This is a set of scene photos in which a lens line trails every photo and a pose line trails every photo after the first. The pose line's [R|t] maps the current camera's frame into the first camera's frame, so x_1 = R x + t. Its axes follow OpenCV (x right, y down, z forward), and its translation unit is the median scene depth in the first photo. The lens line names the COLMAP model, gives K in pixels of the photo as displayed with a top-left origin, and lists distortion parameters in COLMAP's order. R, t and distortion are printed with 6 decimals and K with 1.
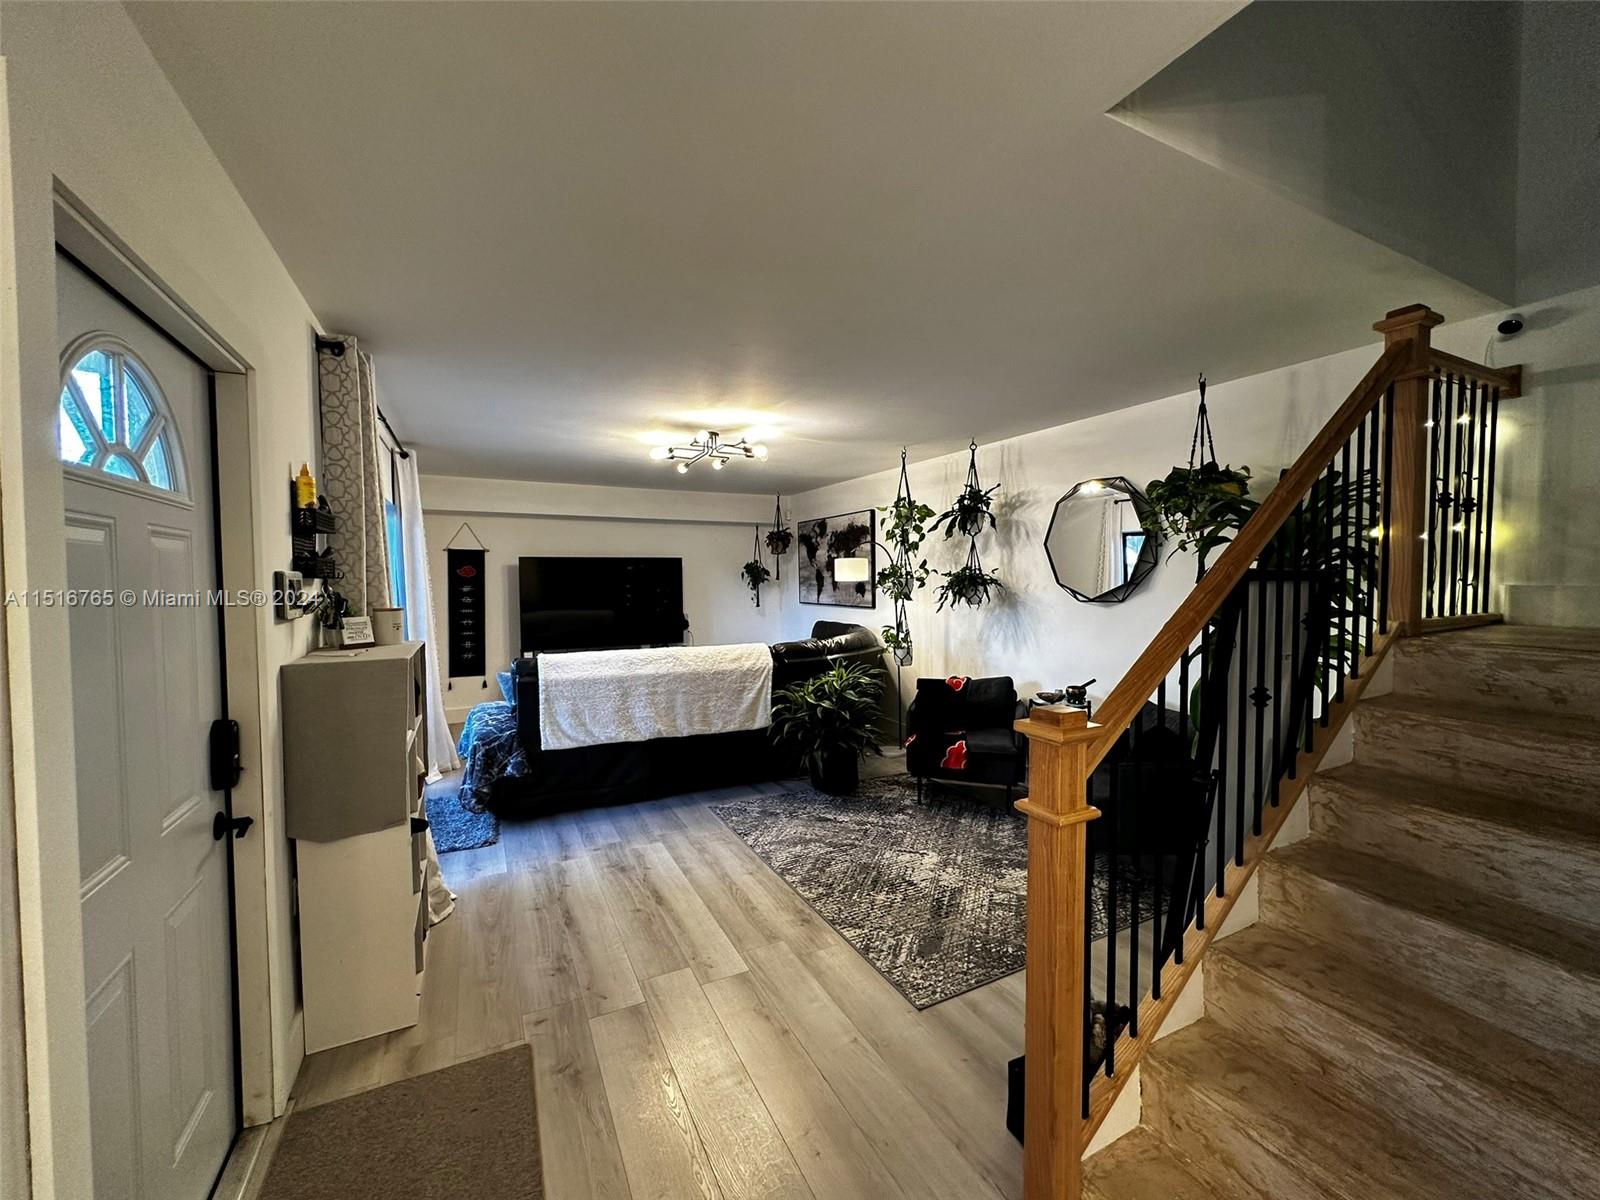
lens RADIAL K [[640.1, 0, 795.8], [0, 640.1, 595.5], [0, 0, 1]] dist [-0.000563, 0.000099]
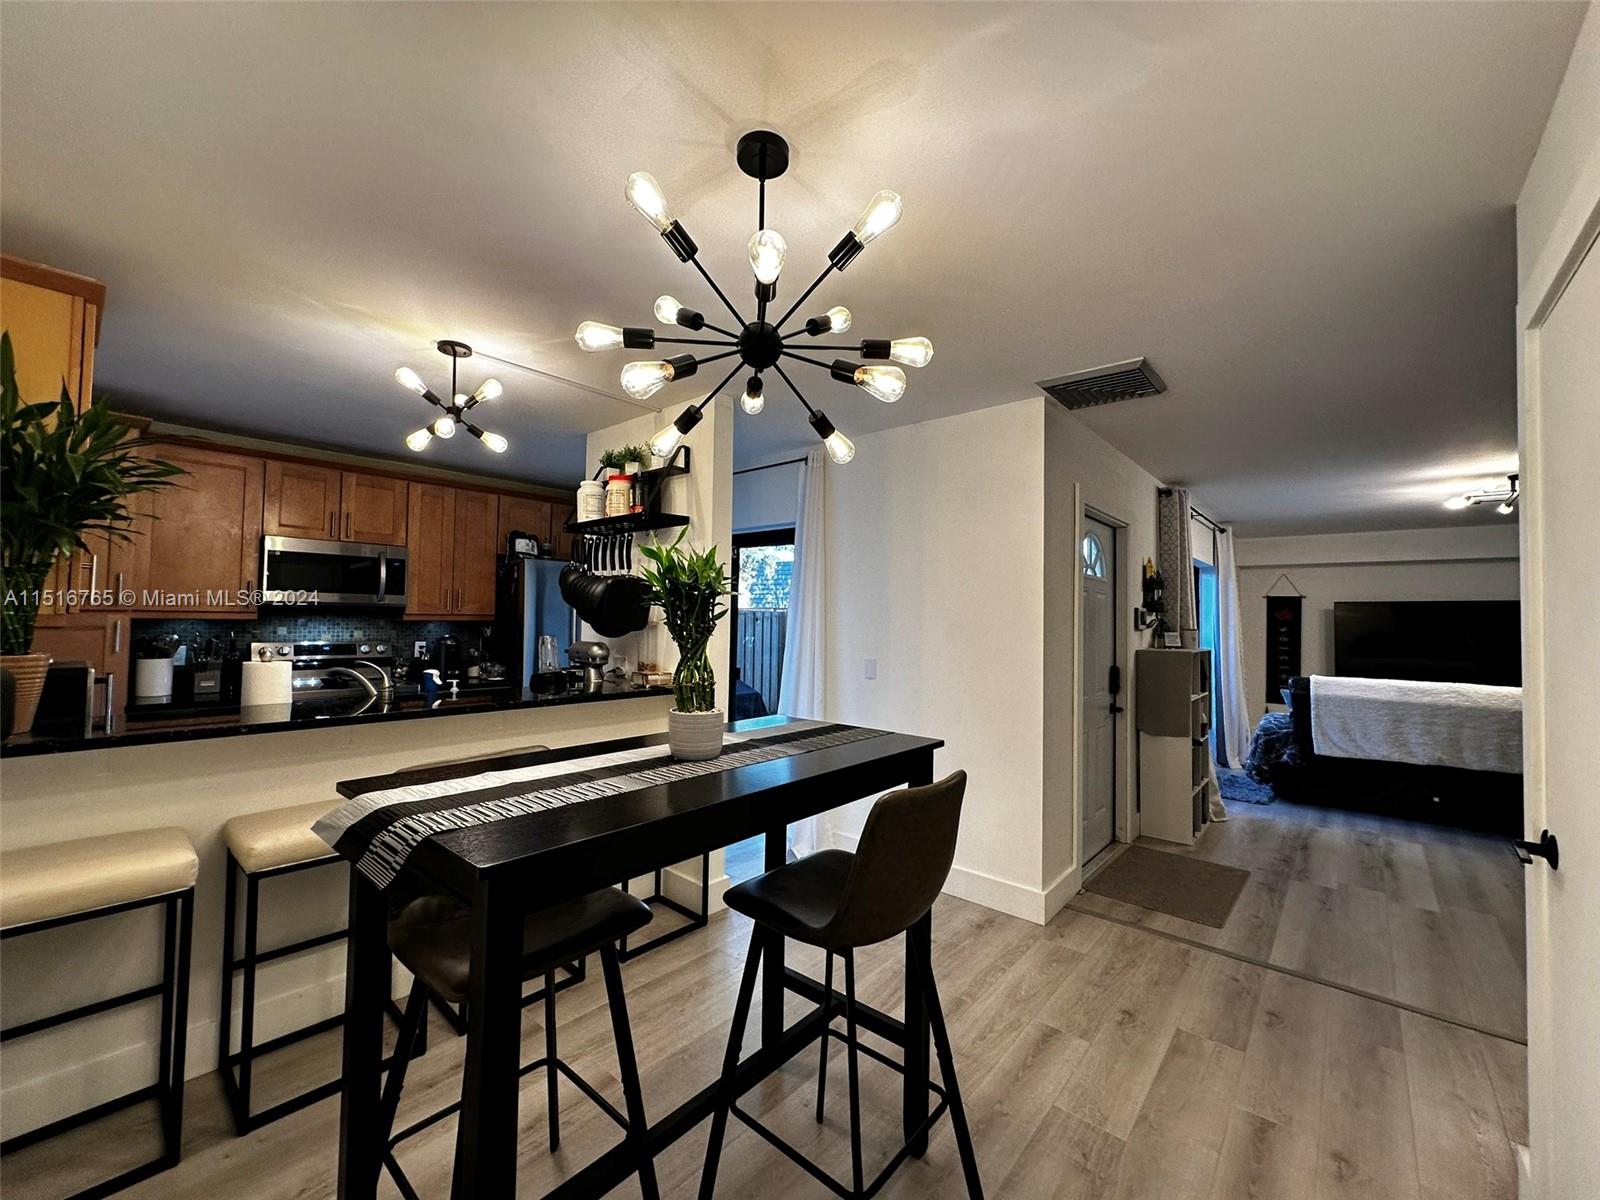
lens RADIAL K [[640.1, 0, 794.8], [0, 640.1, 595.2], [0, 0, 1]] dist [-0.000563, 0.000099]
pose [[0.376006, -0.015227, -0.926492, 0.659145], [-0.054362, 0.997780, -0.038461, 0.056841], [0.925021, 0.064828, 0.374343, -0.764139]]
